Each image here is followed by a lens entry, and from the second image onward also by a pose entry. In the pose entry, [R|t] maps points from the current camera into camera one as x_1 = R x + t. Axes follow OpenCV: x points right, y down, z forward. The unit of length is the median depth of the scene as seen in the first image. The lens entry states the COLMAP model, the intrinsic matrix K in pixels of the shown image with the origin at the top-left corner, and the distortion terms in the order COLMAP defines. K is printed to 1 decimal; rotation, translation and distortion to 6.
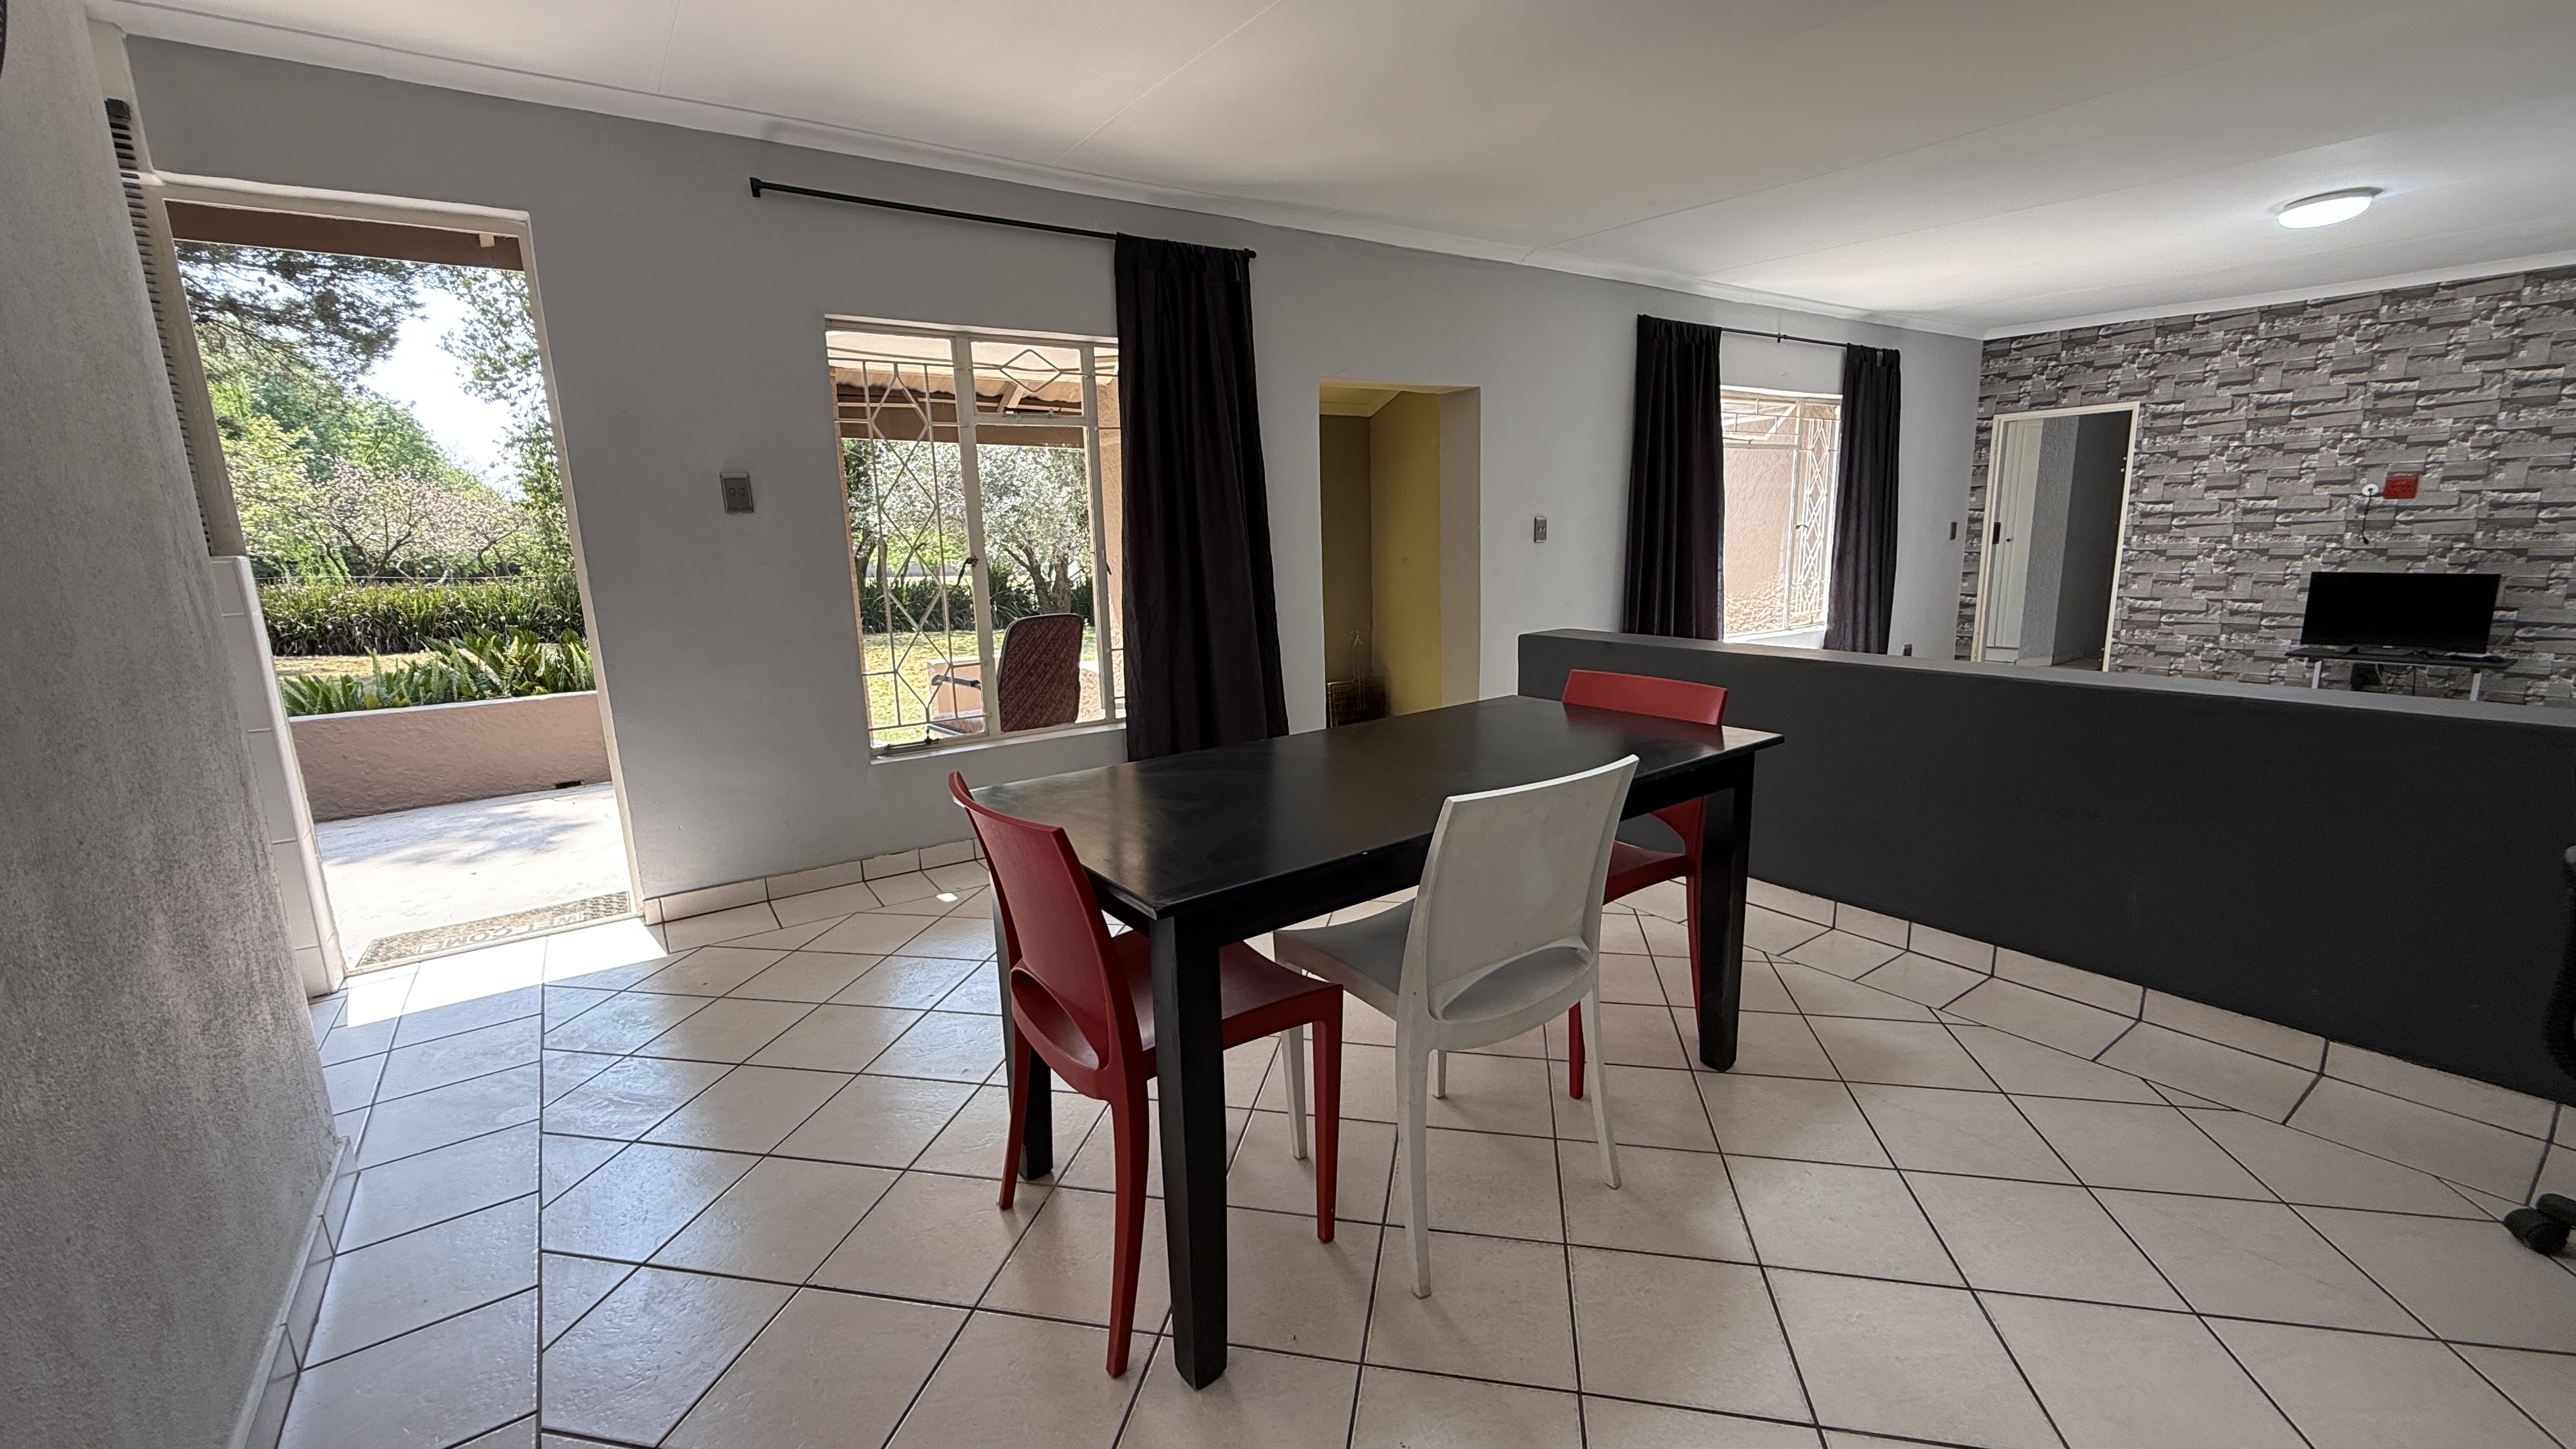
lens RADIAL K [[1031.9, 0, 1288.0], [0, 1031.9, 724.5], [0, 0, 1]] dist [-0.000739, -0.000185]
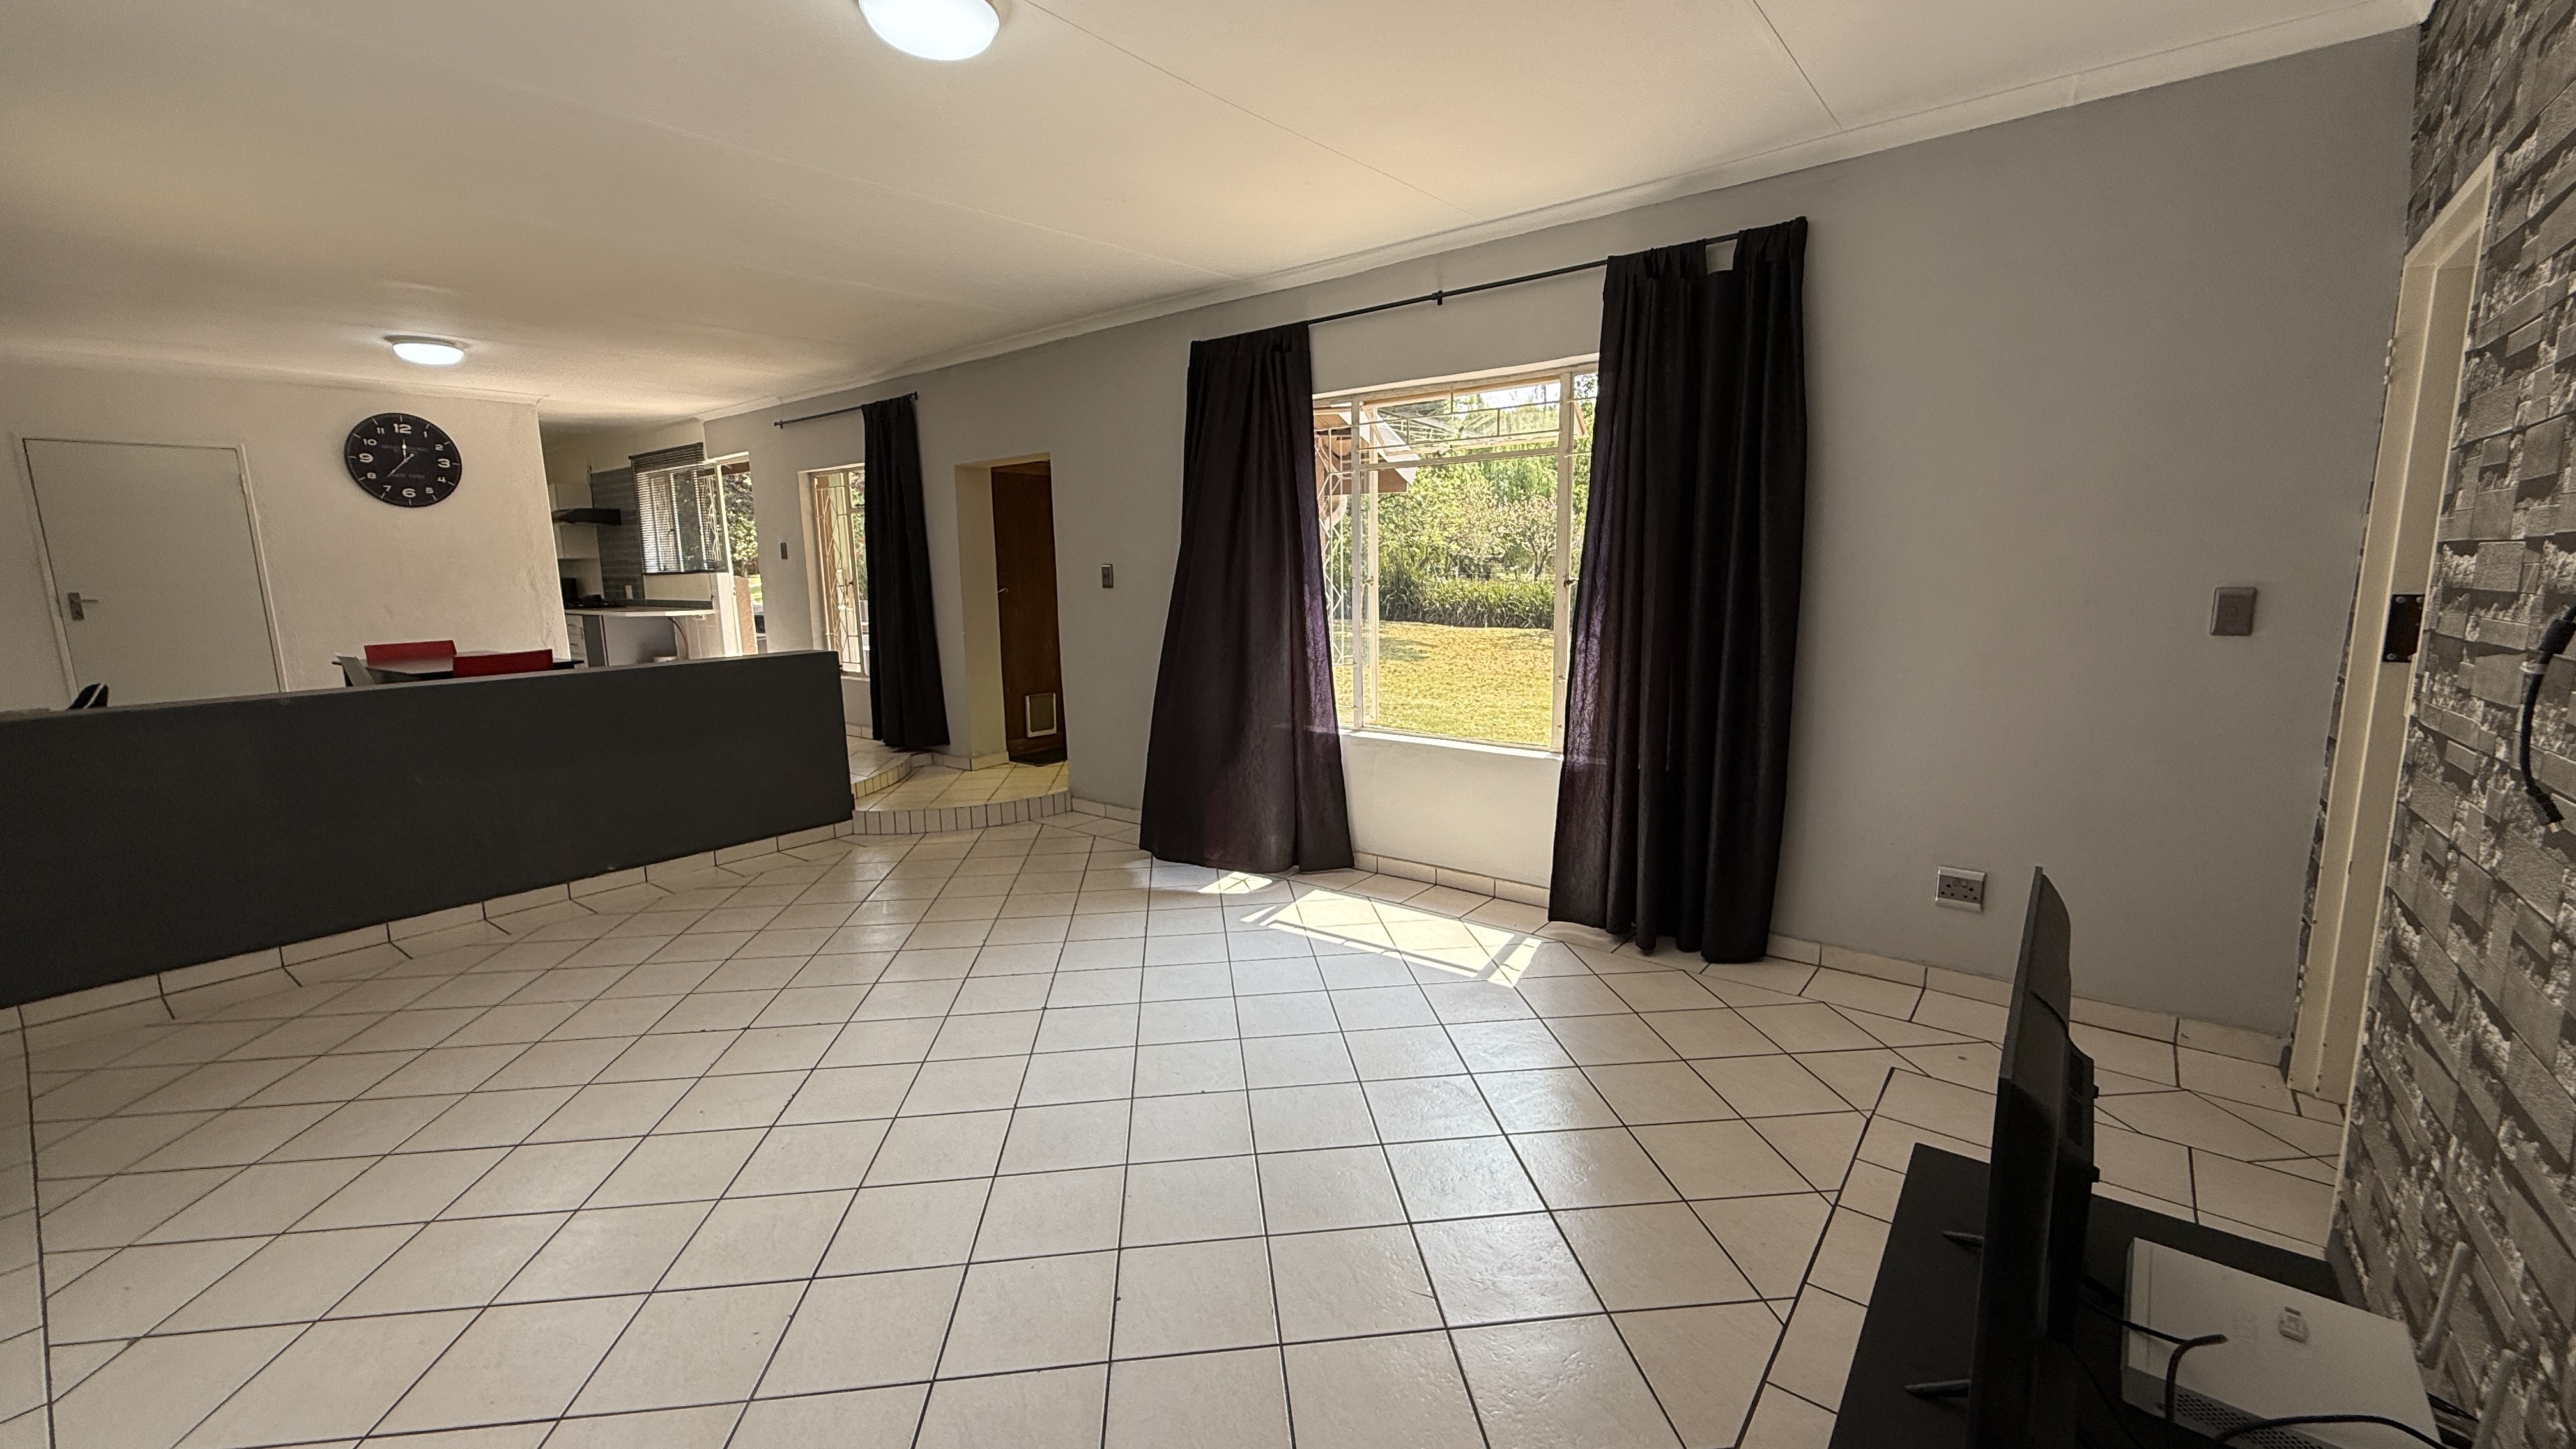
lens RADIAL K [[1031.9, 0, 1288.0], [0, 1031.9, 724.5], [0, 0, 1]] dist [-0.000739, -0.000185]
pose [[0.300934, 0.160452, -0.940050, 1.165422], [-0.178141, 0.977851, 0.109877, -0.172630], [0.936859, 0.134396, 0.322852, 0.771531]]
